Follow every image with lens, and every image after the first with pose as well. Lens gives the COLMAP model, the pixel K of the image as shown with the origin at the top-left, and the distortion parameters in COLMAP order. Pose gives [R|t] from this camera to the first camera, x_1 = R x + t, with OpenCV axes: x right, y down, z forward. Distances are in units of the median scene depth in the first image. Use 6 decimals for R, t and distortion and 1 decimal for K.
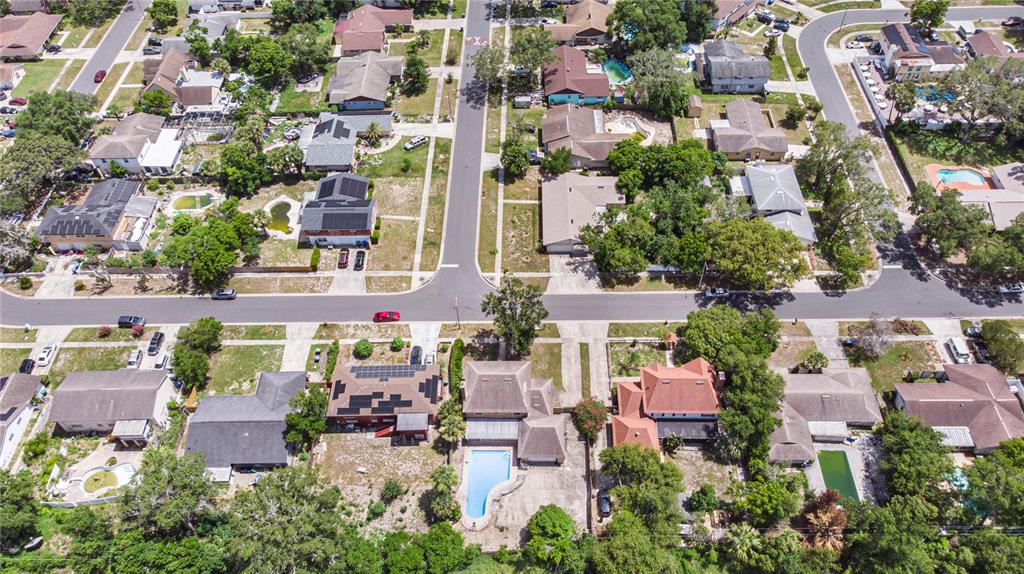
lens RADIAL K [[756.7, 0, 514.8], [0, 756.7, 284.6], [0, 0, 1]] dist [0.034250, 0.001660]
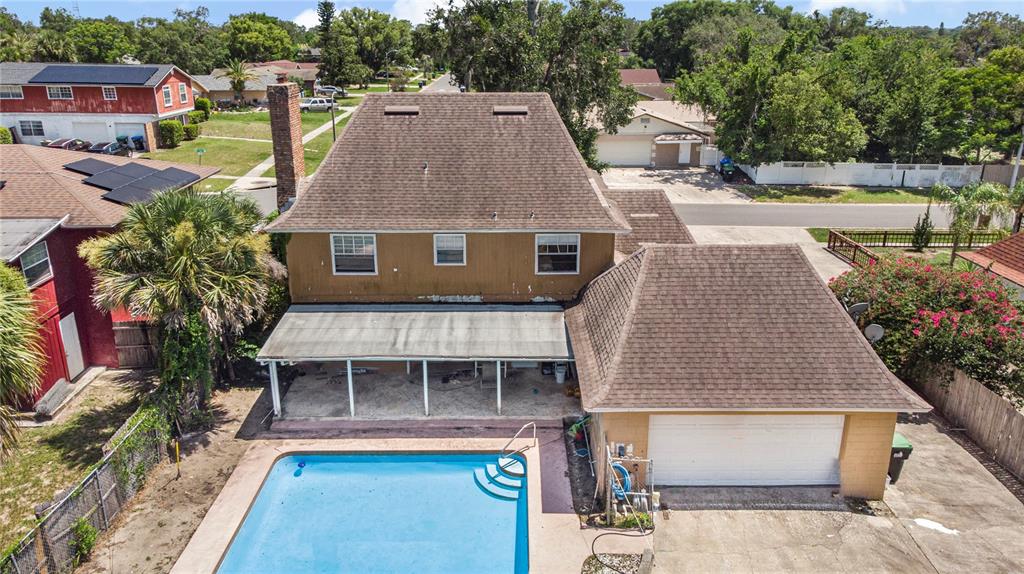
lens RADIAL K [[756.7, 0, 514.8], [0, 756.7, 284.6], [0, 0, 1]] dist [0.034250, 0.001660]
pose [[0.998783, 0.025885, 0.041980, -0.011712], [-0.000460, 0.856055, -0.516885, 0.200900], [-0.049316, 0.516237, 0.855025, 0.615645]]
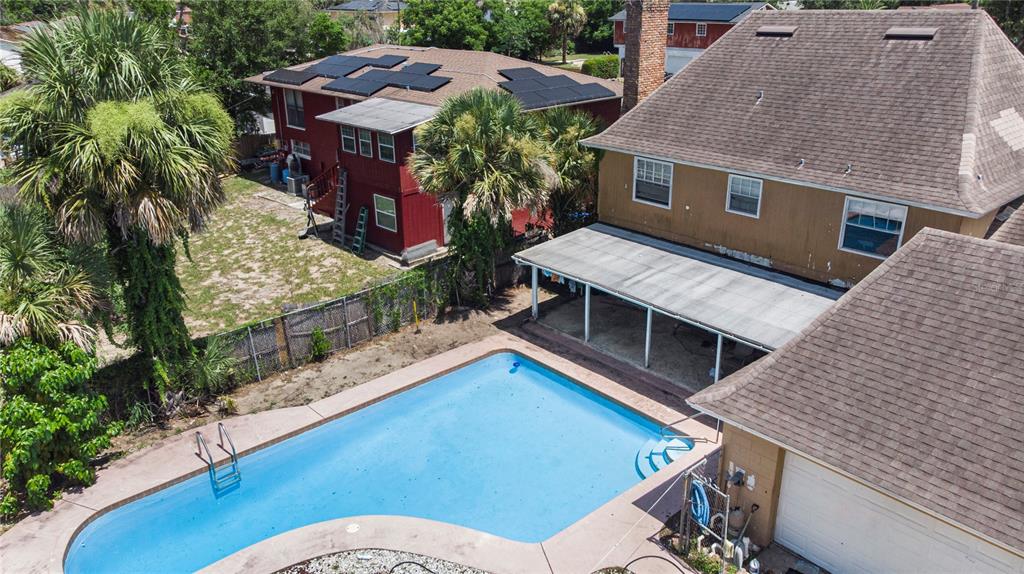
lens RADIAL K [[756.7, 0, 514.8], [0, 756.7, 284.6], [0, 0, 1]] dist [0.034250, 0.001660]
pose [[0.682275, 0.292213, -0.670159, 0.040520], [-0.564220, 0.793381, -0.228479, 0.181027], [0.464927, 0.534002, 0.706176, 0.640026]]
